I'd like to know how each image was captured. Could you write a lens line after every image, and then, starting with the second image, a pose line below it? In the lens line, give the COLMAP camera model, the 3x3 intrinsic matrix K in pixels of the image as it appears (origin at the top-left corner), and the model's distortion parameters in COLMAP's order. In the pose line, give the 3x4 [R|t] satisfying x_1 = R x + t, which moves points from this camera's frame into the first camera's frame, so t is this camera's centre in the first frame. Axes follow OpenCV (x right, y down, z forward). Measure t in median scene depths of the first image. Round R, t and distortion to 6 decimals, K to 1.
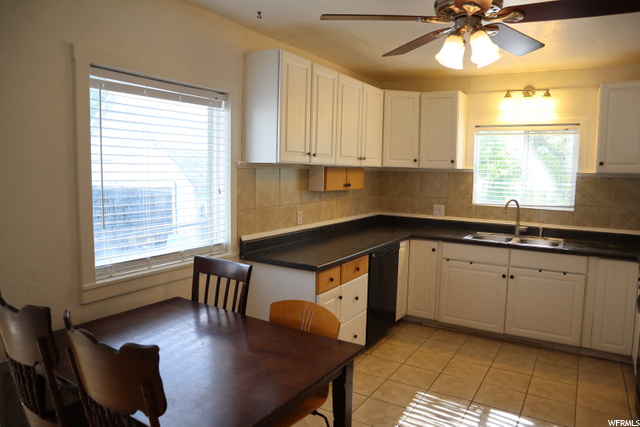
lens RADIAL K [[440.8, 0, 321.4], [0, 440.8, 208.7], [0, 0, 1]] dist [-0.122257, 0.071284]
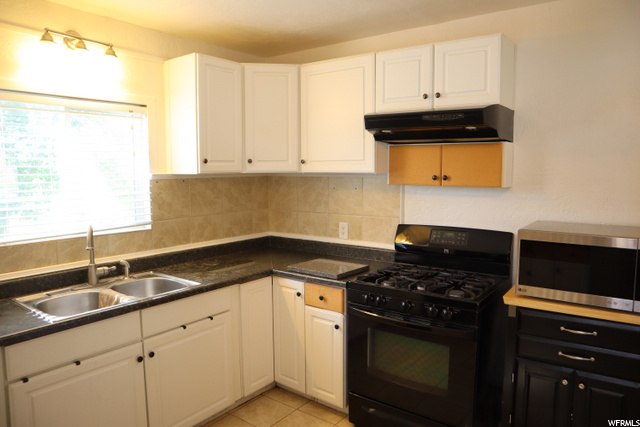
lens RADIAL K [[440.8, 0, 321.4], [0, 440.8, 208.7], [0, 0, 1]] dist [-0.122257, 0.071284]
pose [[0.086813, -0.104757, 0.990701, -0.105731], [0.099666, 0.990380, 0.095990, -0.078229], [-0.991227, 0.090406, 0.096418, 0.742776]]
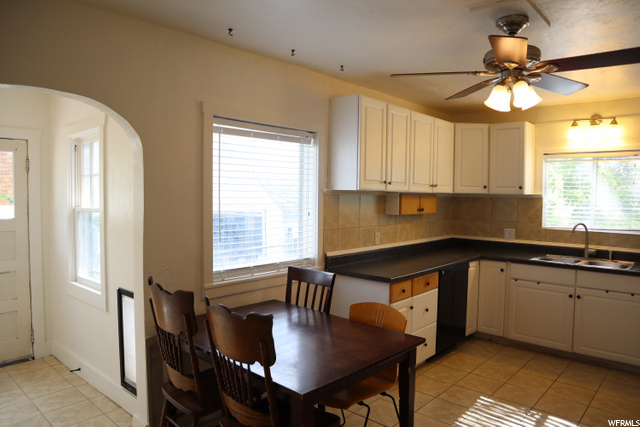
lens RADIAL K [[440.8, 0, 321.4], [0, 440.8, 208.7], [0, 0, 1]] dist [-0.122257, 0.071284]
pose [[0.982891, 0.001216, -0.184182, 0.019244], [-0.012339, 0.998166, -0.059258, 0.014165], [0.183772, 0.060517, 0.981104, -0.147822]]
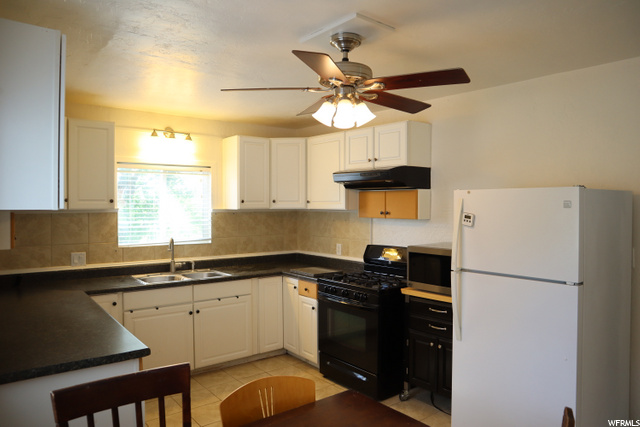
lens RADIAL K [[440.8, 0, 321.4], [0, 440.8, 208.7], [0, 0, 1]] dist [-0.122257, 0.071284]
pose [[0.332330, -0.024429, 0.942847, -0.467344], [0.094442, 0.995502, -0.007495, -0.055884], [-0.938423, 0.091535, 0.333142, 0.375247]]
